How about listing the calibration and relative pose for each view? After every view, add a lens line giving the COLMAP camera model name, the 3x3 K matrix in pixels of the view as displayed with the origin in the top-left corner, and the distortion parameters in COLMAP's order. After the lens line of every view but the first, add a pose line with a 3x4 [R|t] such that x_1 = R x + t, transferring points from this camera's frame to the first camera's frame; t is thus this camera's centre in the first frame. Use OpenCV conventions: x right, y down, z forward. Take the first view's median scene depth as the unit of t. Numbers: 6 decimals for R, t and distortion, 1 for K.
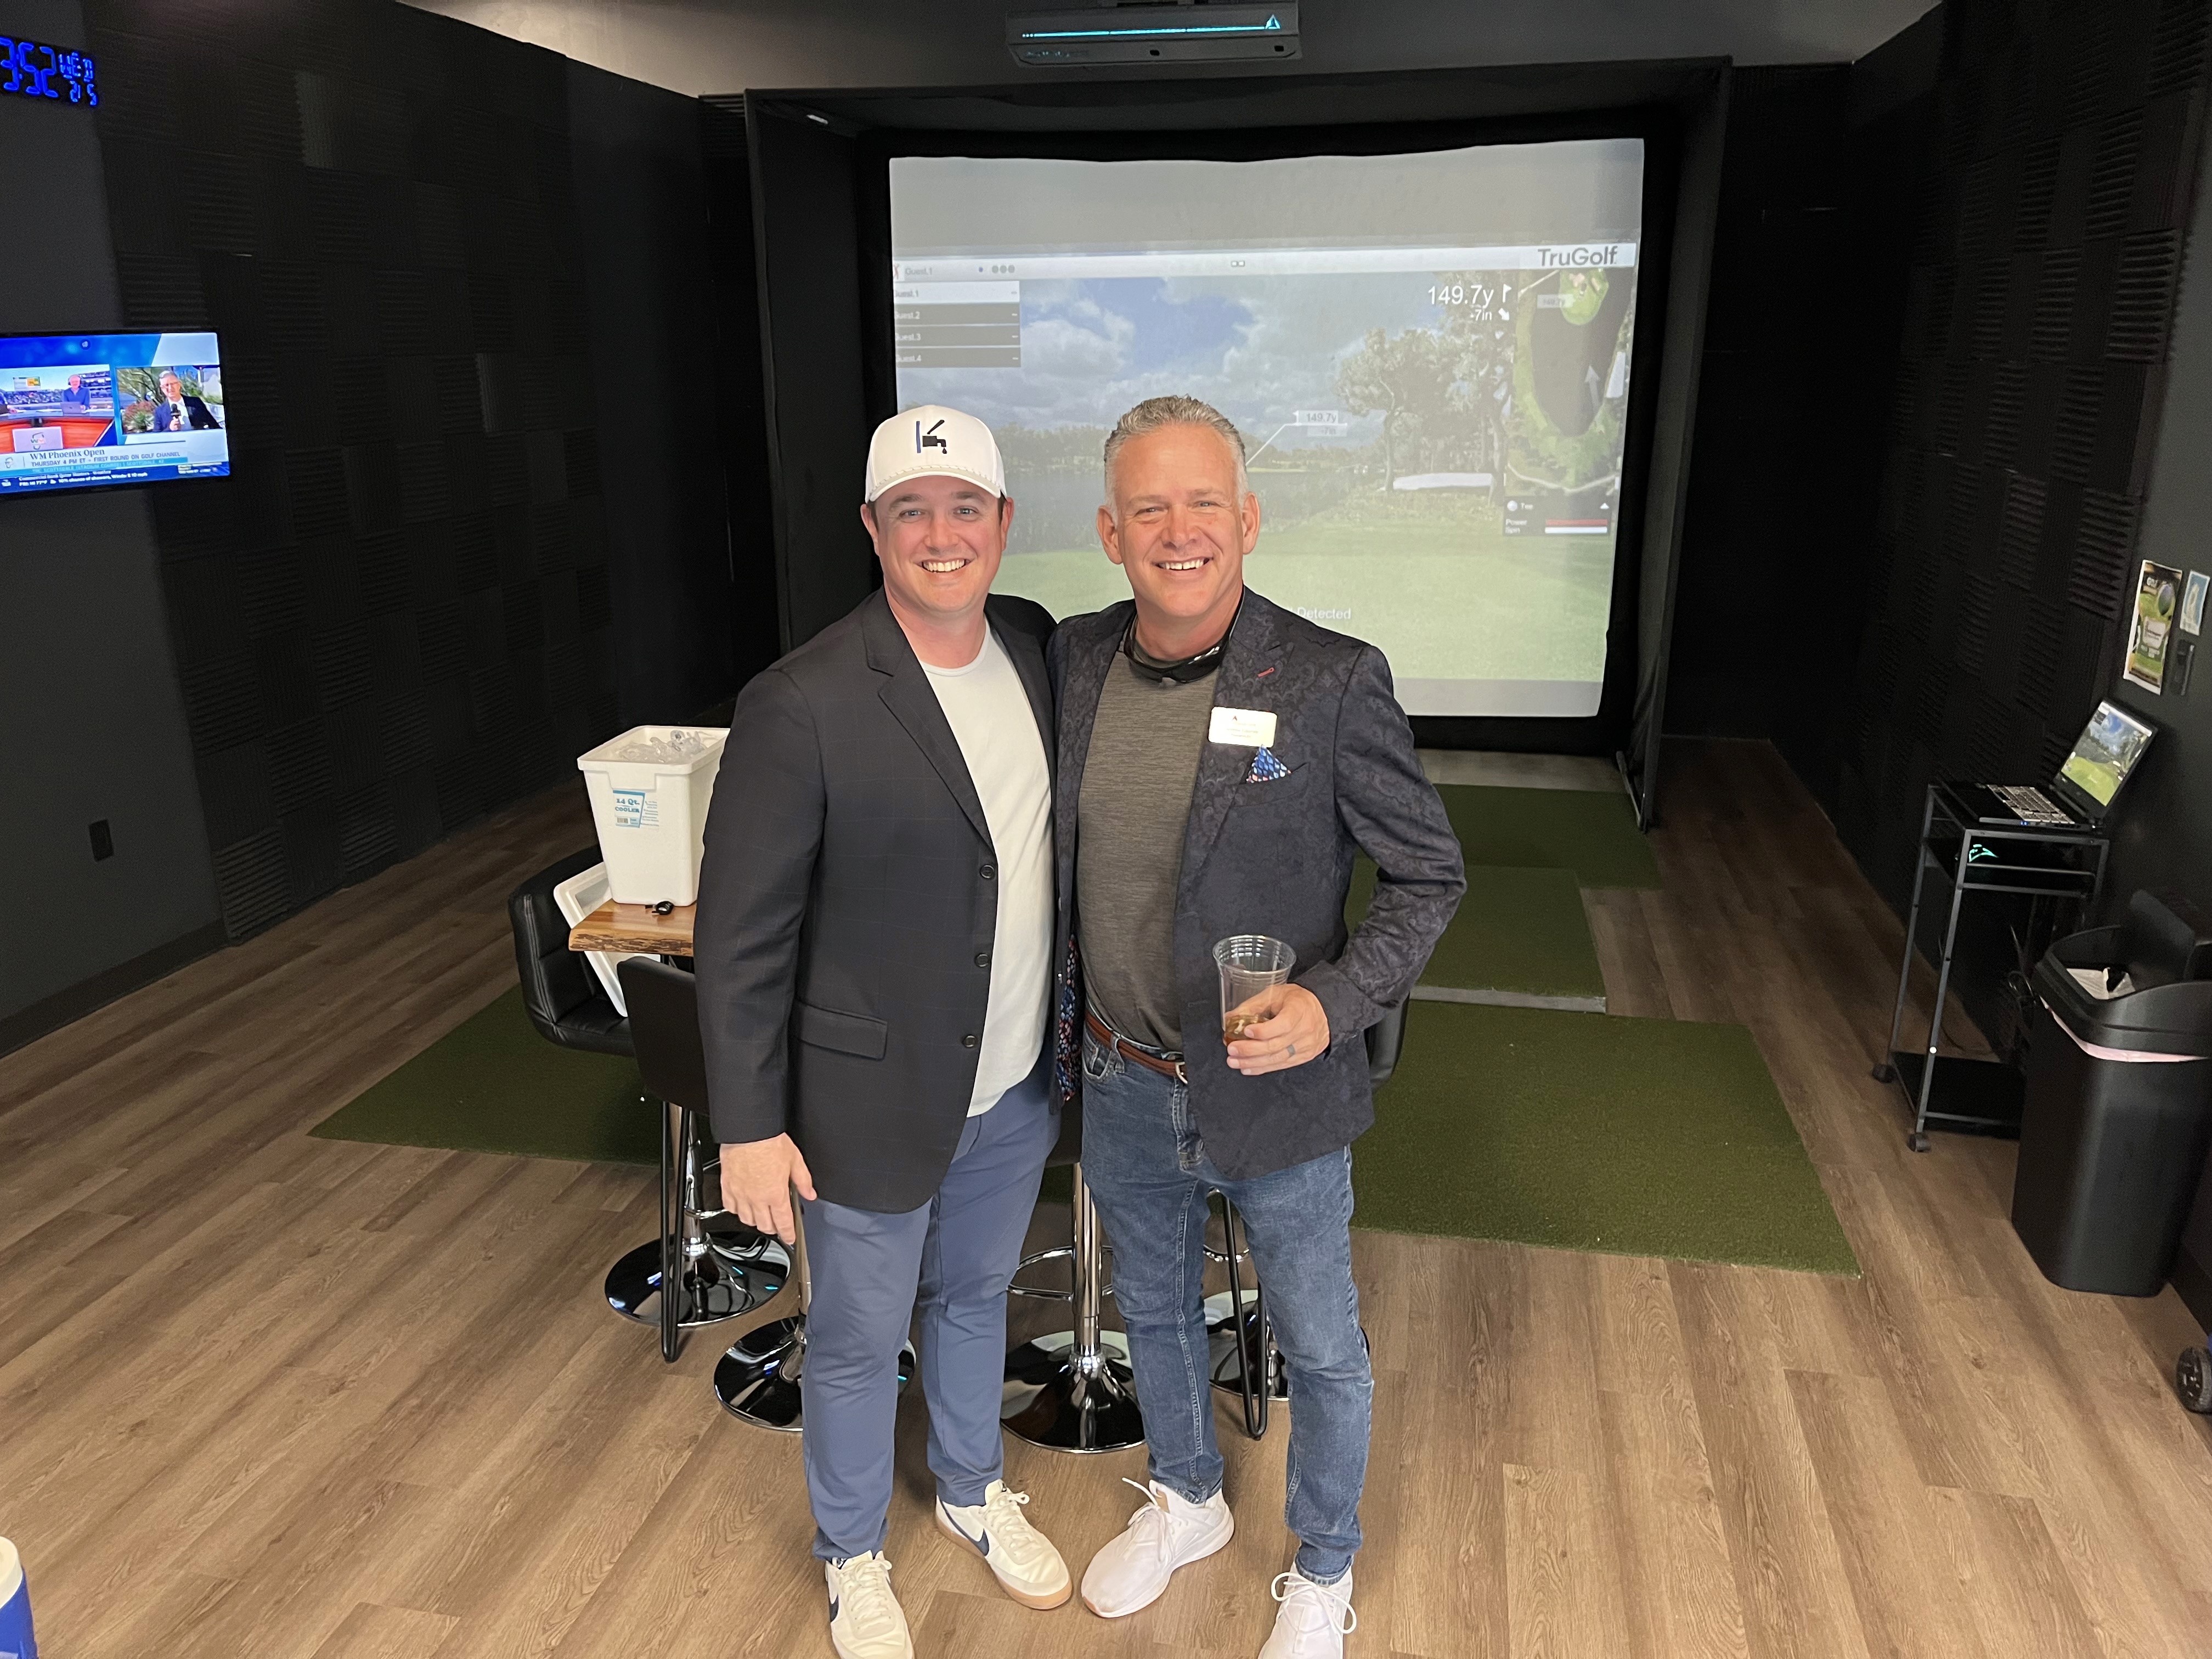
lens RADIAL K [[1678.9, 0, 1106.0], [0, 1678.9, 829.5], [0, 0, 1]] dist [0.007249, -0.000205]
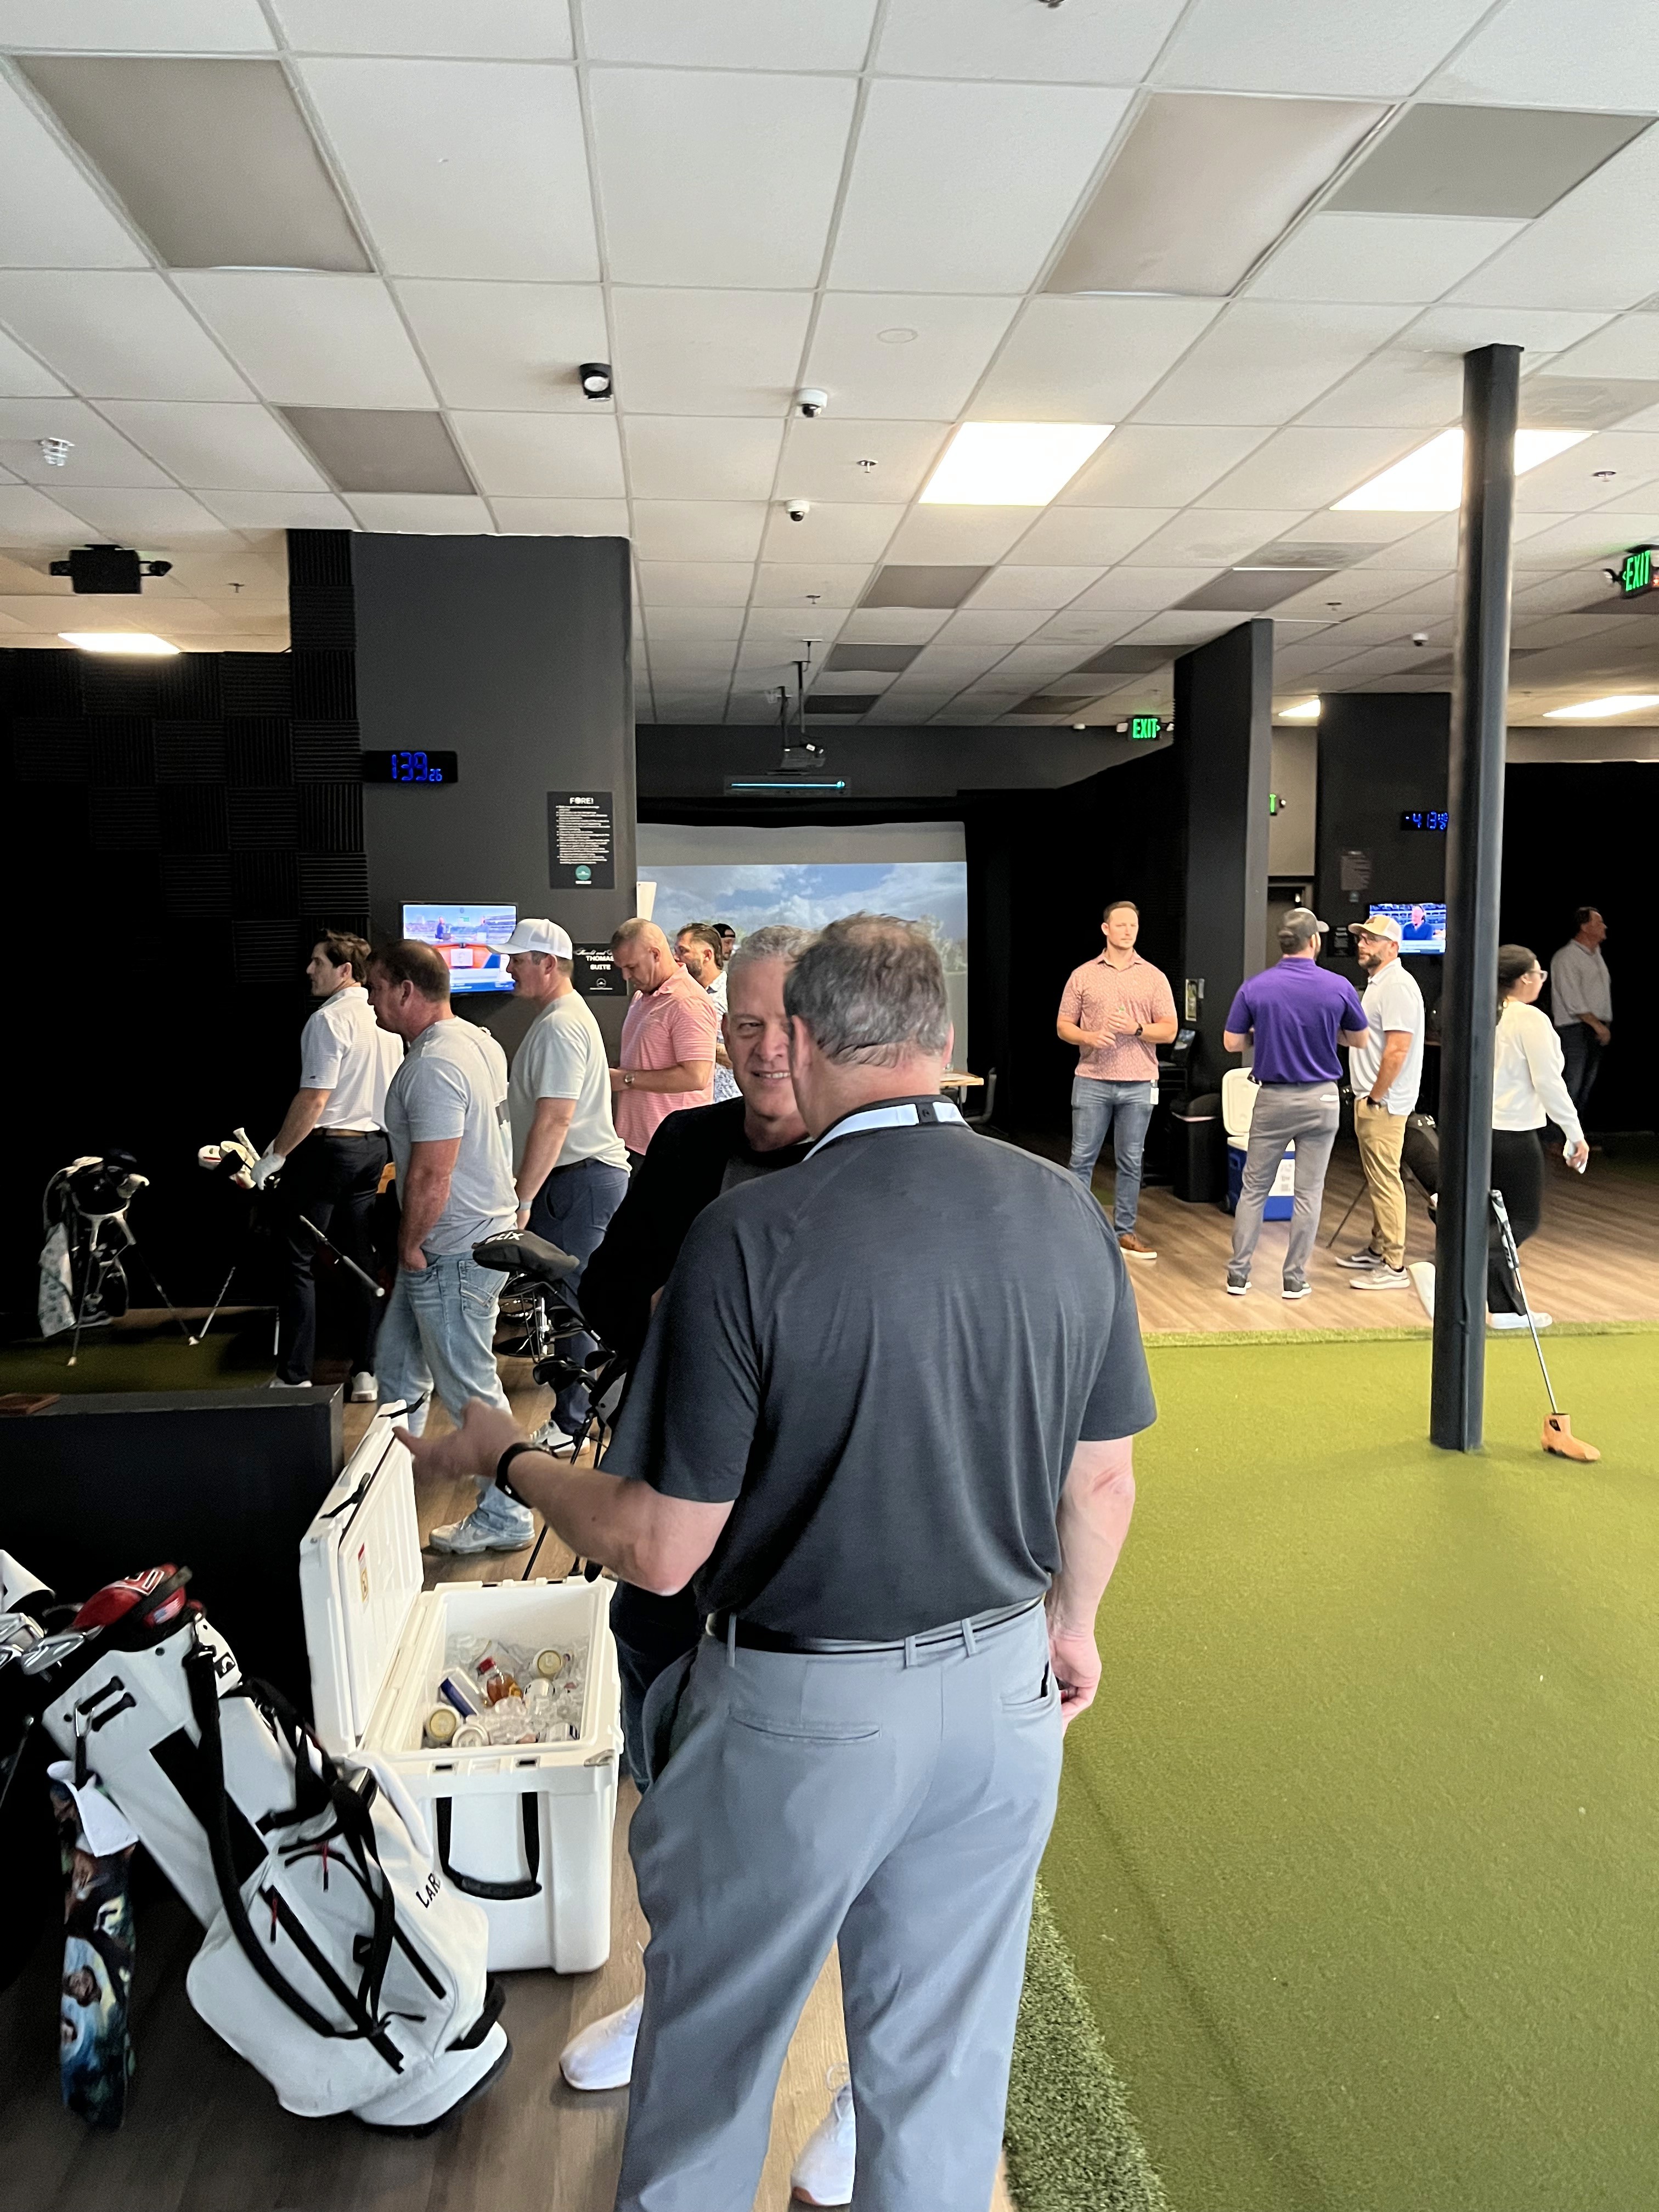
lens RADIAL K [[1673.8, 0, 870.9], [0, 1673.8, 1104.9], [0, 0, 1]] dist [-0.002495, -0.002387]
pose [[0.948766, -0.038888, 0.313577, -0.442588], [0.091993, 0.983404, -0.156379, 0.240381], [-0.302292, 0.177214, 0.936597, -0.811087]]
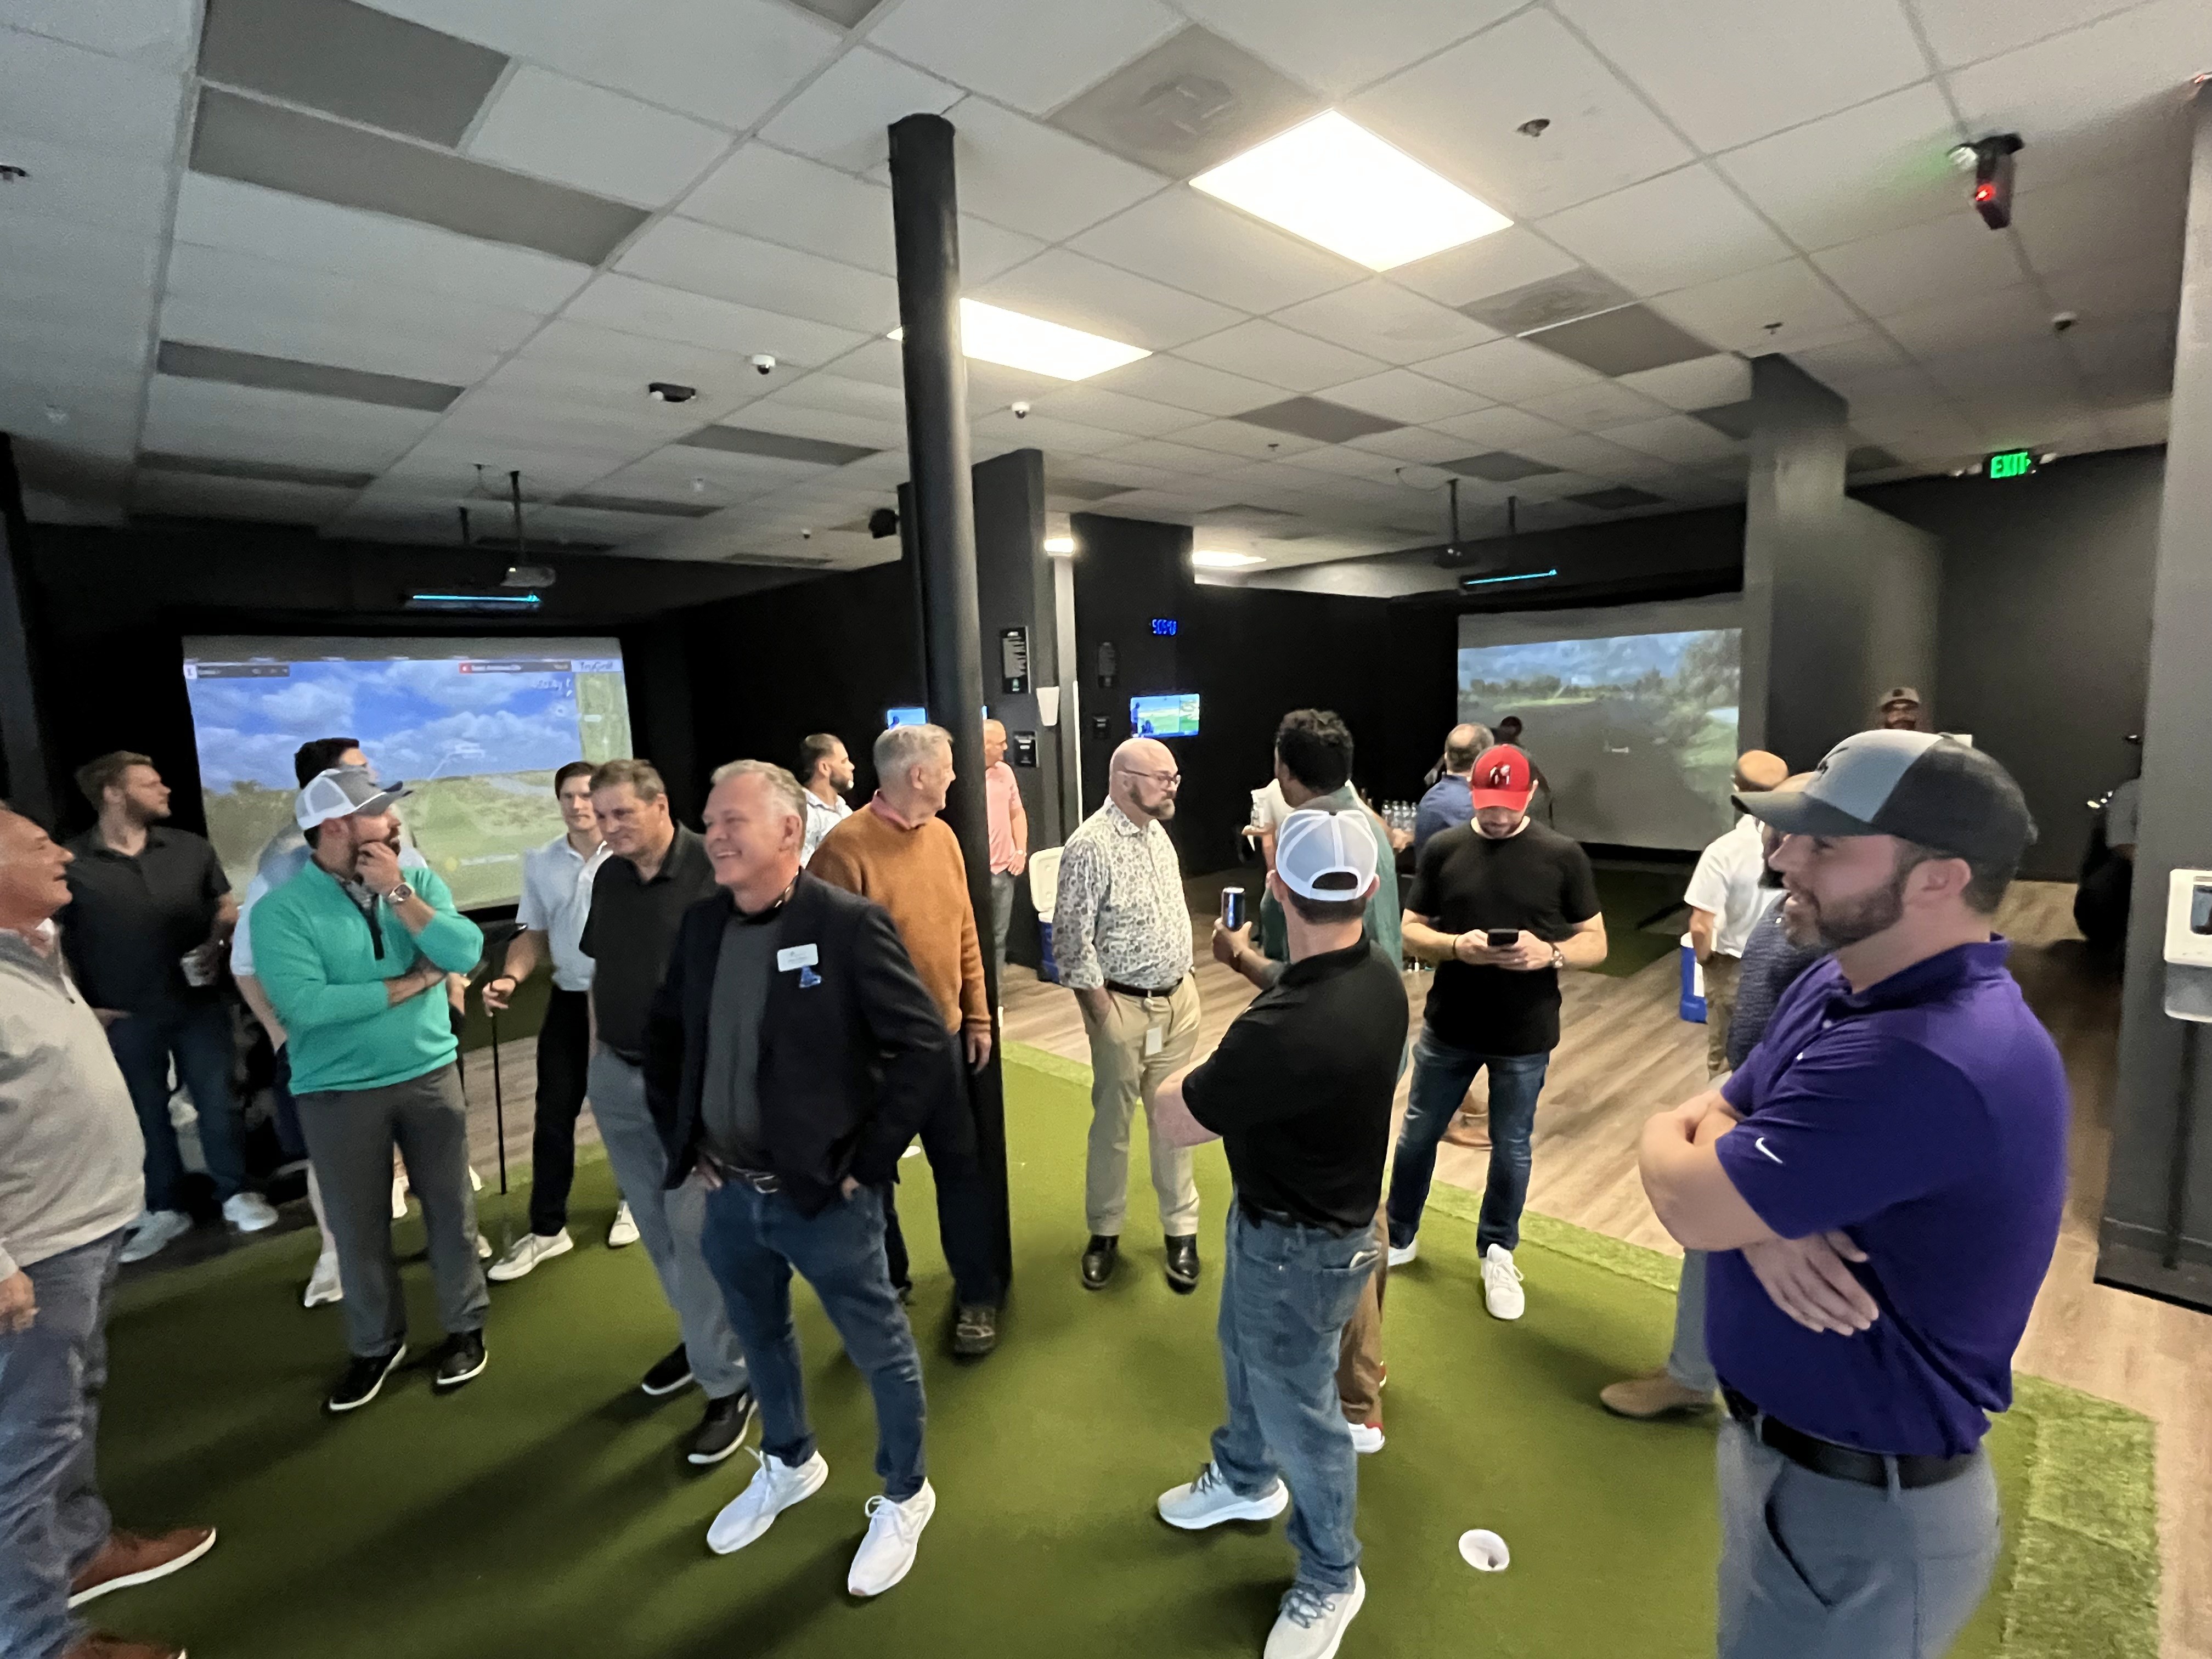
lens RADIAL K [[1049.1, 0, 1110.9], [0, 1049.1, 818.8], [0, 0, 1]] dist [-0.002608, 0.000213]
pose [[0.824468, 0.036277, -0.564744, 0.345434], [-0.120371, 0.986349, -0.112370, 0.138686], [0.552958, 0.160624, 0.817580, -0.523635]]
